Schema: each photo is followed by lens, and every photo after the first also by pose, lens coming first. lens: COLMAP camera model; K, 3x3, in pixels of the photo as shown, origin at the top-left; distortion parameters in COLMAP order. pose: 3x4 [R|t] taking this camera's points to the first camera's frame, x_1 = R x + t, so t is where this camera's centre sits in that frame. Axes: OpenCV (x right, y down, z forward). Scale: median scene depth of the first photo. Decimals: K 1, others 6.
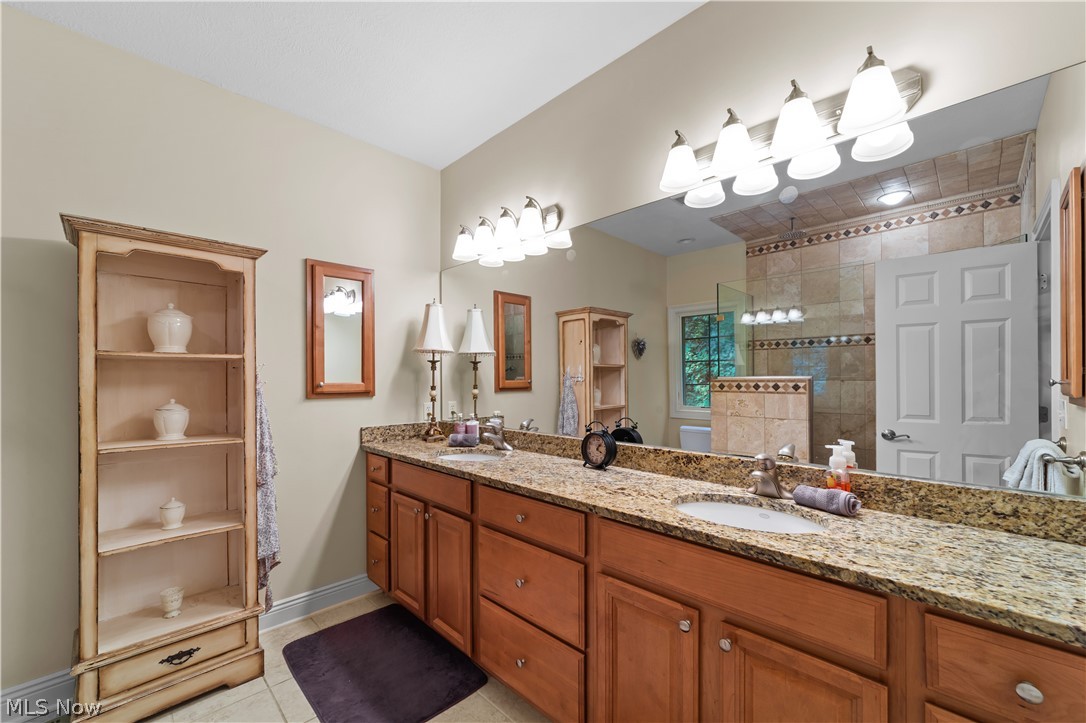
lens RADIAL K [[430.6, 0, 546.5], [0, 430.6, 350.9], [0, 0, 1]] dist [-0.025618, 0.010019]
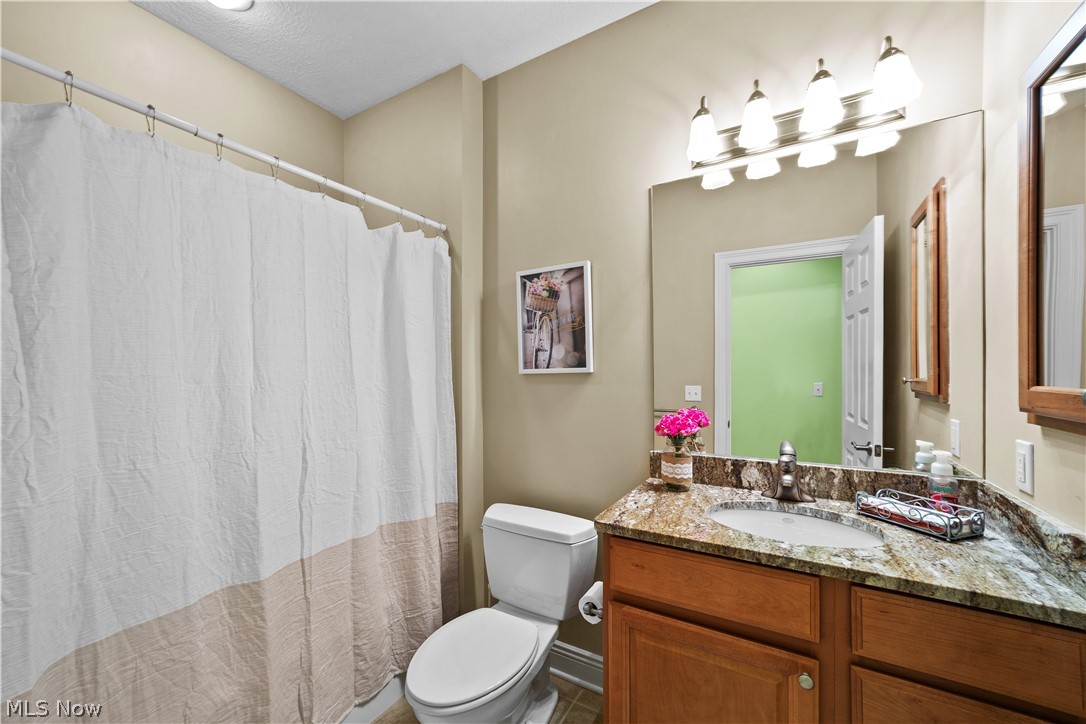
lens RADIAL K [[423.1, 0, 545.6], [0, 423.1, 367.0], [0, 0, 1]] dist [-0.022473, 0.010249]
pose [[0.969912, 0.002398, 0.243445, -0.156955], [-0.011208, 0.999331, 0.034811, 0.010351], [-0.243199, -0.036492, 0.969290, 0.156968]]
